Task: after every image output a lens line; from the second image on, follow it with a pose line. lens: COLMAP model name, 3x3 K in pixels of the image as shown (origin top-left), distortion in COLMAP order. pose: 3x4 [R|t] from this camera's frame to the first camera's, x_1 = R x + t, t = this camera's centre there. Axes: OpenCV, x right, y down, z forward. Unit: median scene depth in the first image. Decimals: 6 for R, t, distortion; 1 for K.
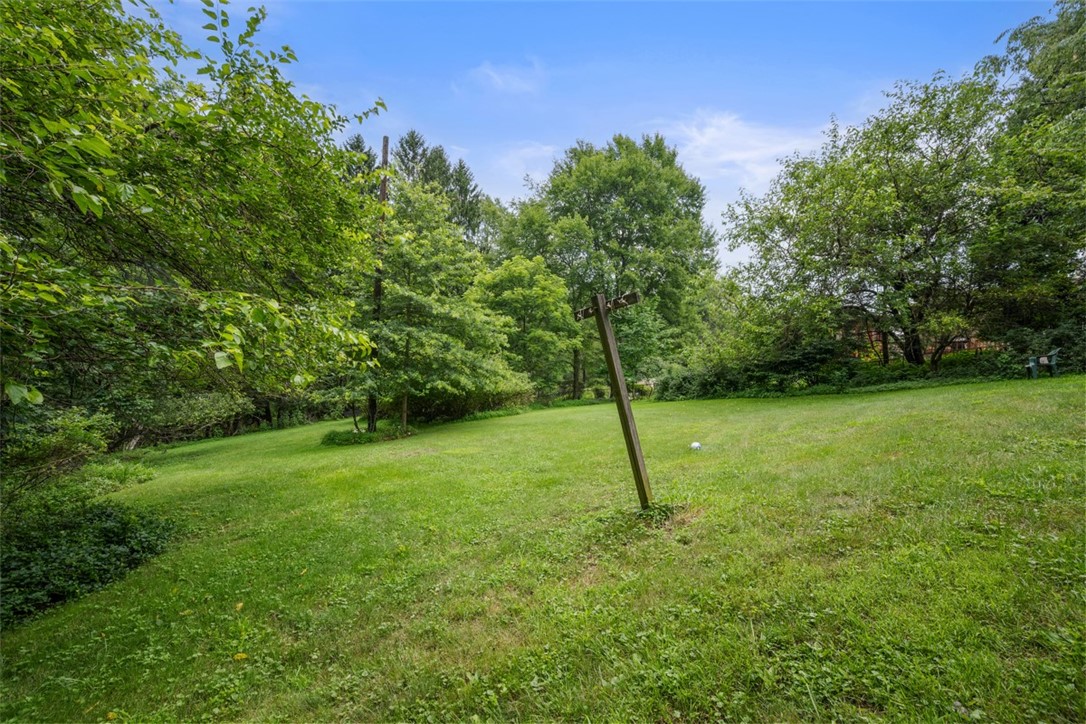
lens RADIAL K [[431.3, 0, 543.0], [0, 431.3, 362.0], [0, 0, 1]] dist [0.000829, 0.000433]
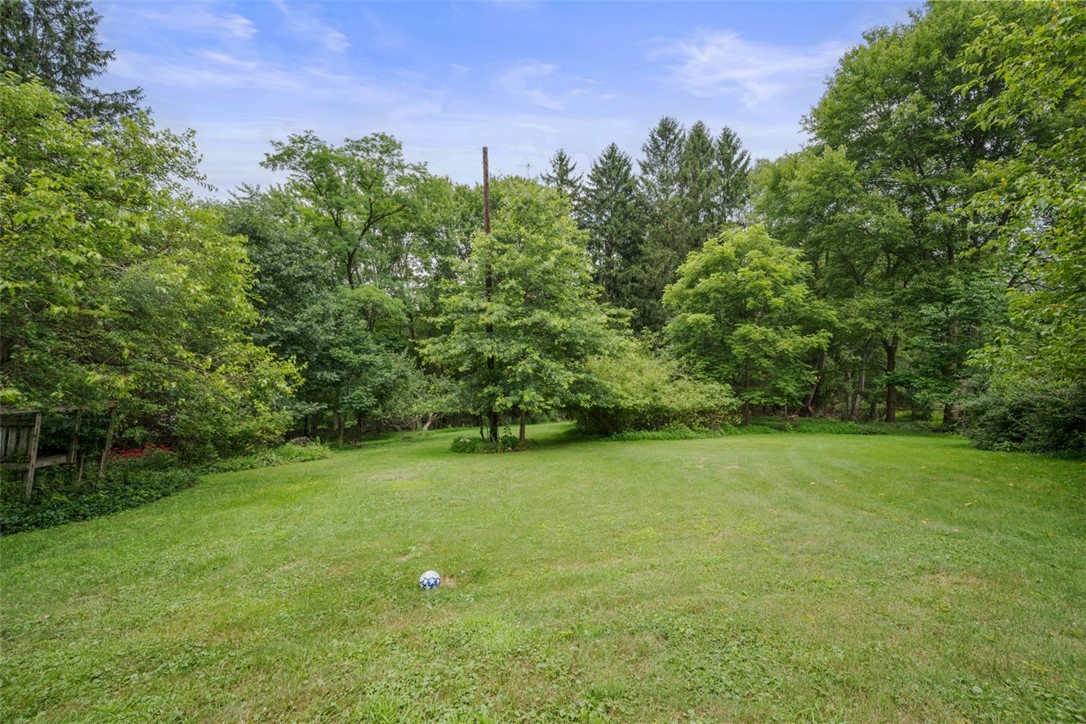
lens RADIAL K [[431.3, 0, 543.0], [0, 431.3, 362.0], [0, 0, 1]] dist [0.000829, 0.000433]
pose [[0.726749, -0.009573, -0.686836, 0.235744], [0.014787, 0.999889, 0.001710, -0.017585], [0.686743, -0.011399, 0.726810, 0.211912]]
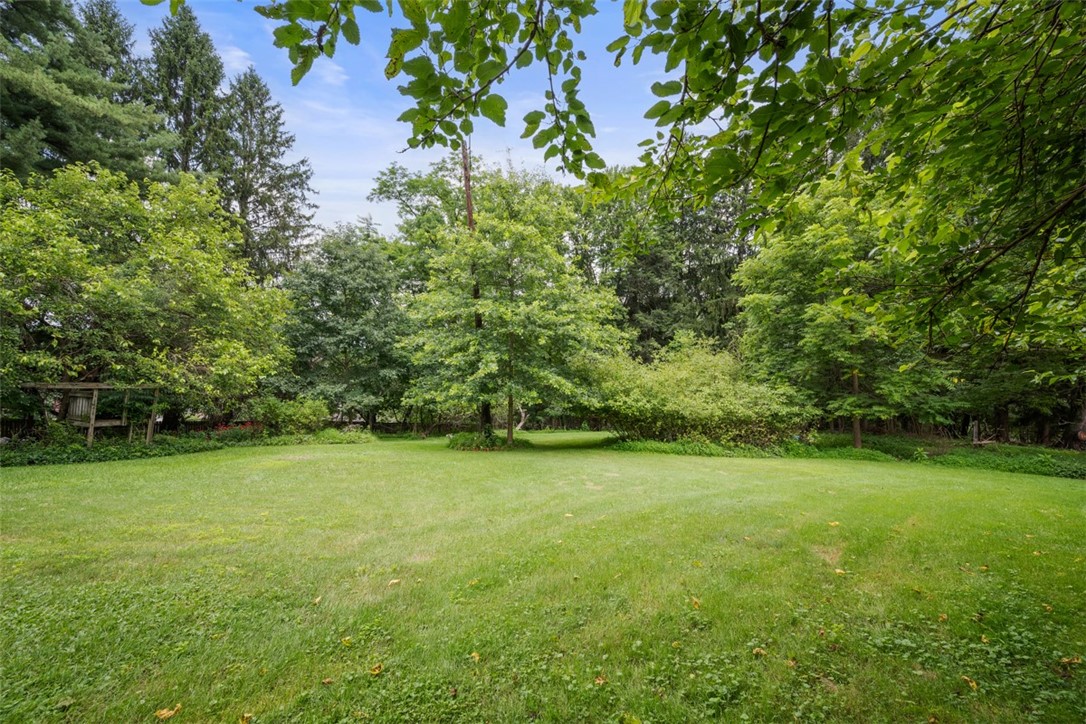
lens RADIAL K [[431.3, 0, 543.0], [0, 431.3, 362.0], [0, 0, 1]] dist [0.000829, 0.000433]
pose [[0.350313, -0.024219, -0.936320, 0.350931], [0.012569, 0.999697, -0.021156, 0.002494], [0.936549, -0.004357, 0.350511, 0.480054]]
